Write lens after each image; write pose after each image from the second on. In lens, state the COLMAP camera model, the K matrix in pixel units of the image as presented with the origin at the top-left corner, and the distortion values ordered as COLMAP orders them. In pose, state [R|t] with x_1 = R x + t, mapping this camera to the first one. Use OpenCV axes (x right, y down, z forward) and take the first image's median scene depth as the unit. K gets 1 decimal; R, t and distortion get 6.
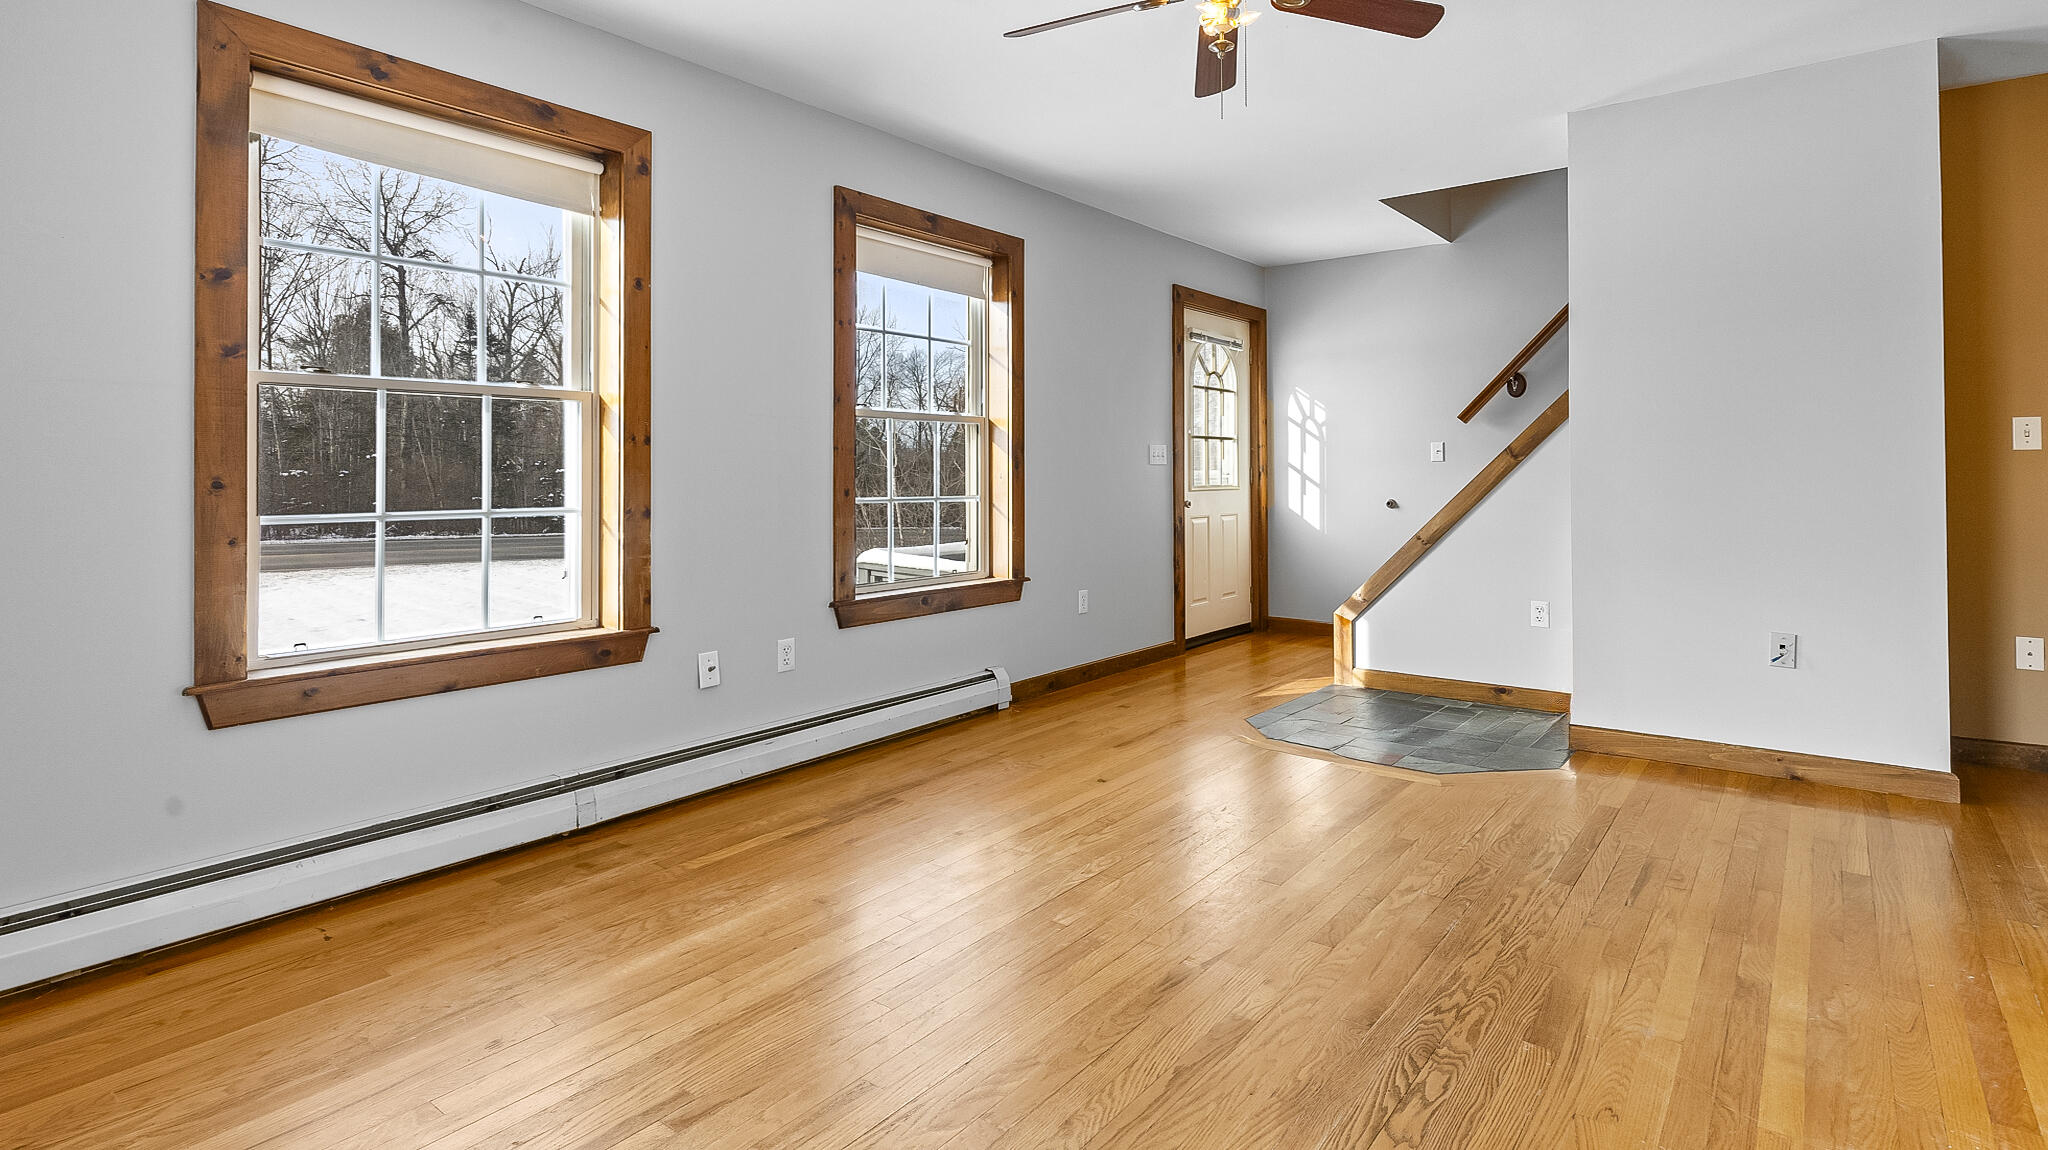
lens RADIAL K [[1069.1, 0, 1026.3], [0, 1069.1, 574.4], [0, 0, 1]] dist [0.003129, -0.001358]
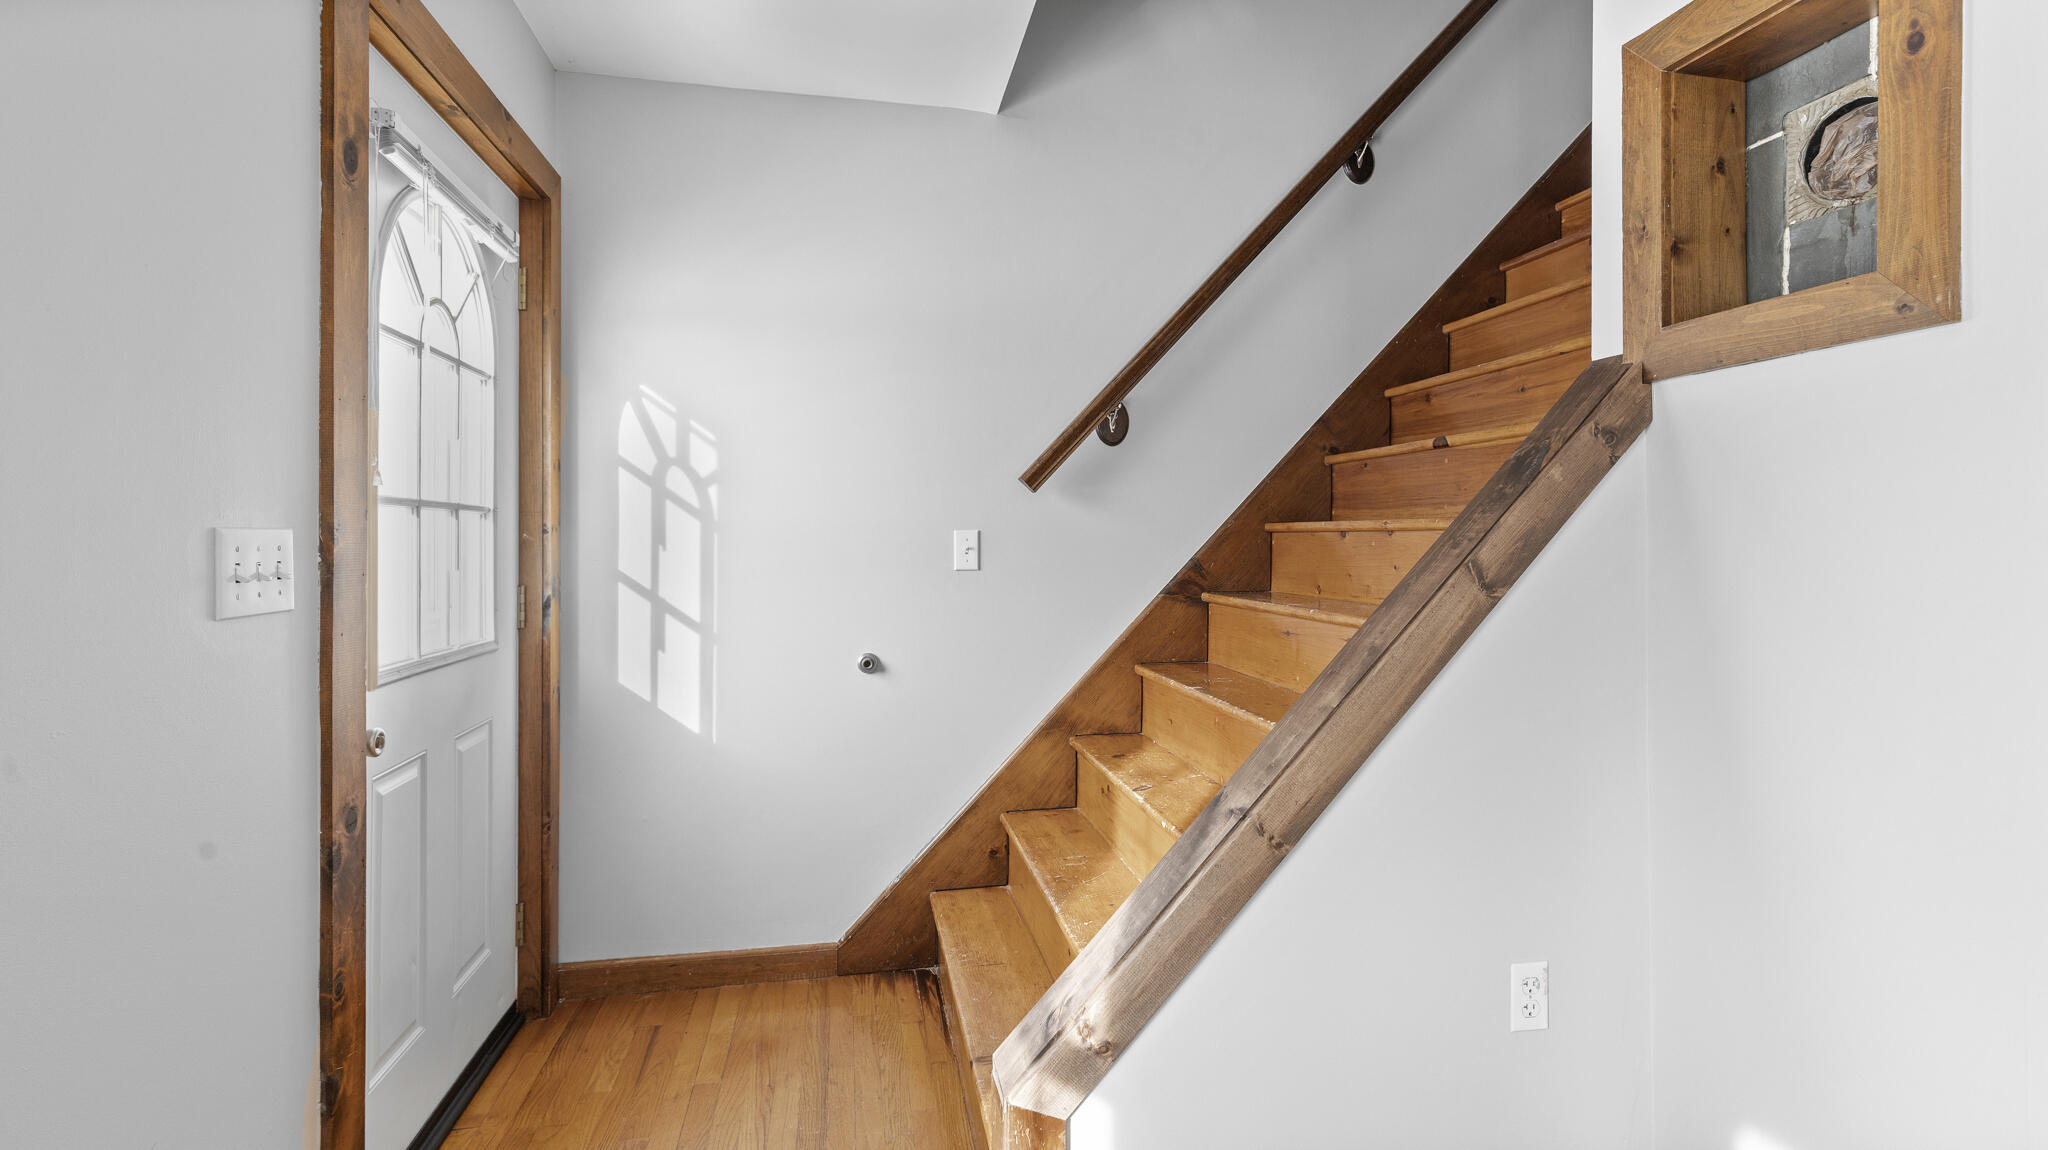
lens RADIAL K [[1069.1, 0, 1049.1], [0, 1069.1, 544.6], [0, 0, 1]] dist [0.003129, -0.001358]
pose [[0.661806, 0.006245, 0.749649, 0.054176], [0.059646, 0.996357, -0.060957, -0.082272], [-0.747299, 0.085055, 0.659022, 0.630486]]
